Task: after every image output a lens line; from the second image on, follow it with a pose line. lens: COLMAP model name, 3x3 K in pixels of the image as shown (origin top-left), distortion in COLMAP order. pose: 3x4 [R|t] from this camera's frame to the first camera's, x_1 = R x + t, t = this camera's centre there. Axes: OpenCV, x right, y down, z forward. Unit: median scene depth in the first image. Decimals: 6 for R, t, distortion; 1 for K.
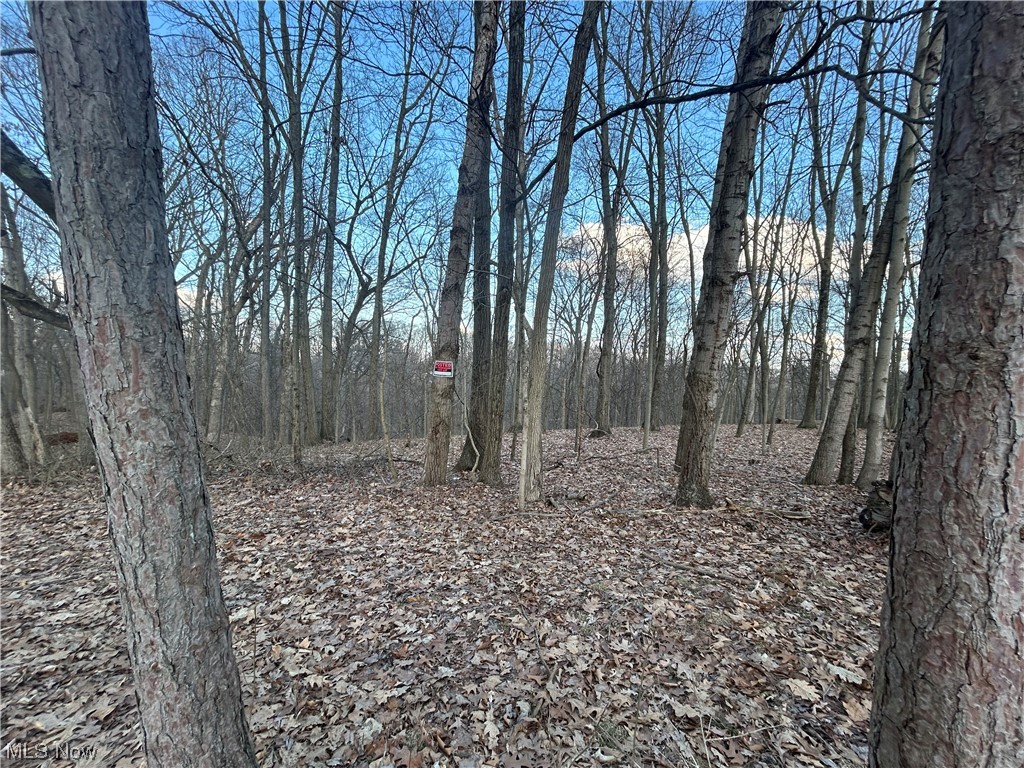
lens RADIAL K [[411.0, 0, 512.7], [0, 411.0, 384.4], [0, 0, 1]] dist [0.000446, 0.000055]
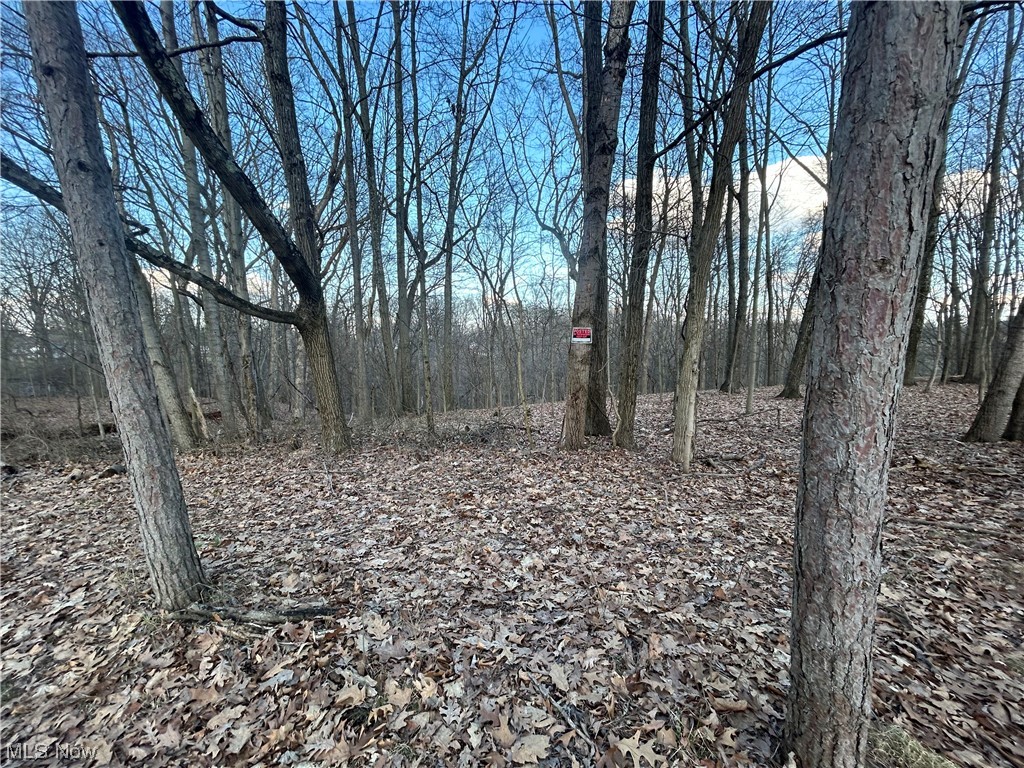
lens RADIAL K [[411.0, 0, 512.7], [0, 411.0, 384.4], [0, 0, 1]] dist [0.000446, 0.000055]
pose [[0.994668, -0.033687, -0.097477, -0.243355], [0.040833, 0.996549, 0.072275, 0.002186], [0.094706, -0.075870, 0.992610, -0.024394]]
